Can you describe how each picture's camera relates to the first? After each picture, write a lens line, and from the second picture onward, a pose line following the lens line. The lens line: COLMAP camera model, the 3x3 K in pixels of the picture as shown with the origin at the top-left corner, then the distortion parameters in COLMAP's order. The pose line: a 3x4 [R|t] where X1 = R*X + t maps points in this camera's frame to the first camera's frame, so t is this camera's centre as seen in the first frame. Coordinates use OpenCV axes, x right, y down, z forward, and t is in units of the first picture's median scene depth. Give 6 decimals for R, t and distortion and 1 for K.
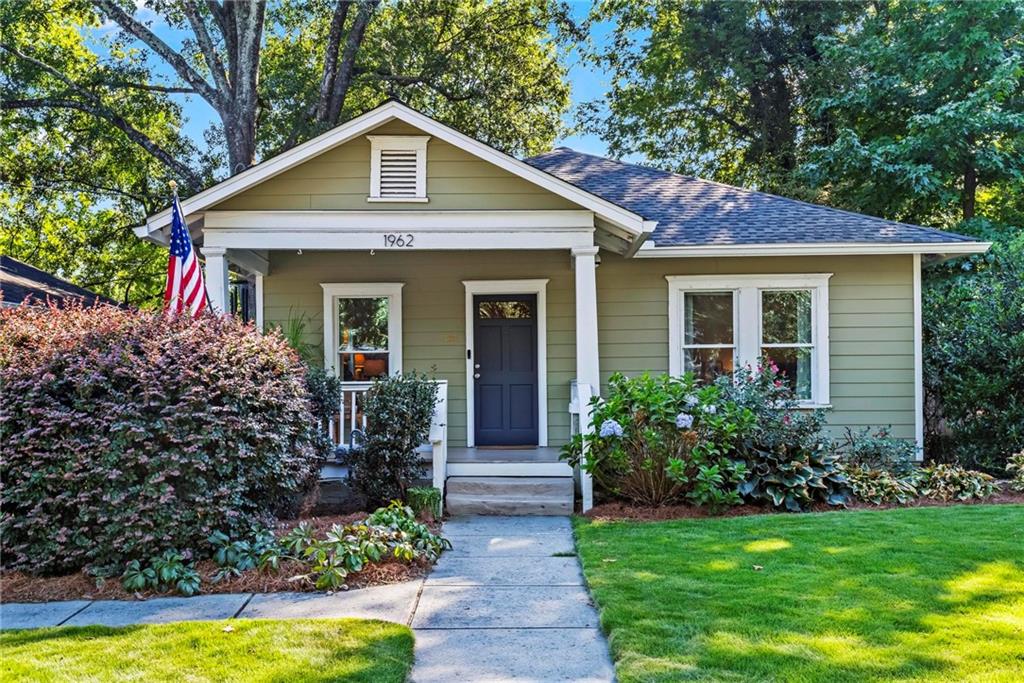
lens RADIAL K [[1068.1, 0, 512.3], [0, 1068.1, 343.4], [0, 0, 1]] dist [0.000411, 0.000000]
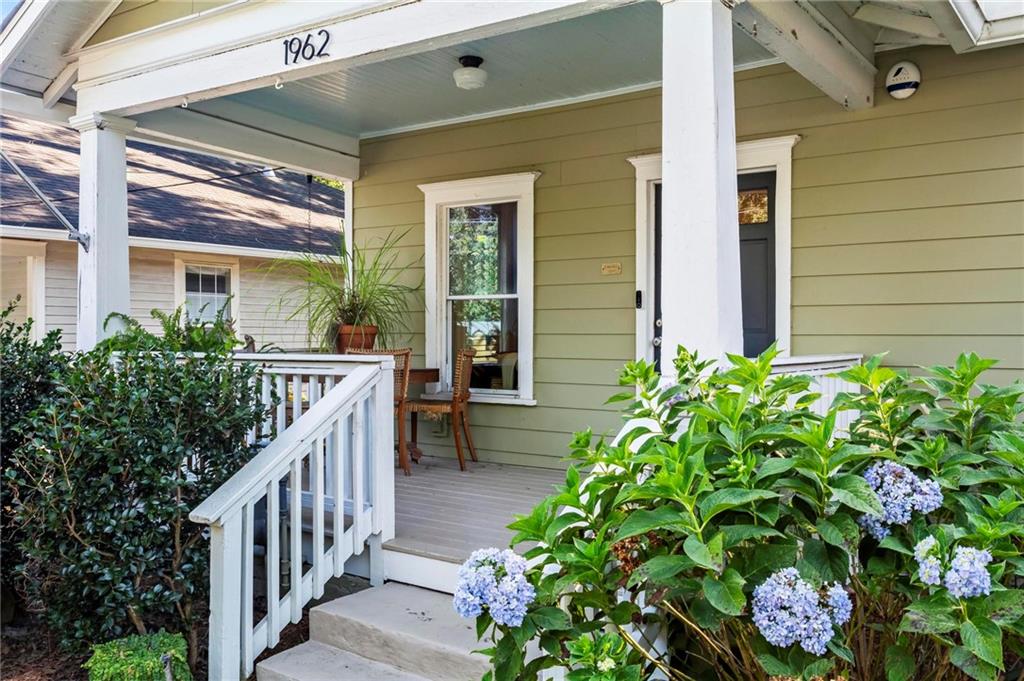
lens RADIAL K [[912.3, 0, 512.6], [0, 912.3, 338.1], [0, 0, 1]] dist [-0.017413, -0.003779]
pose [[0.836184, 0.012878, -0.548298, 0.149663], [0.010665, 0.999153, 0.039732, 0.010588], [0.548346, -0.039071, 0.835338, 0.597710]]
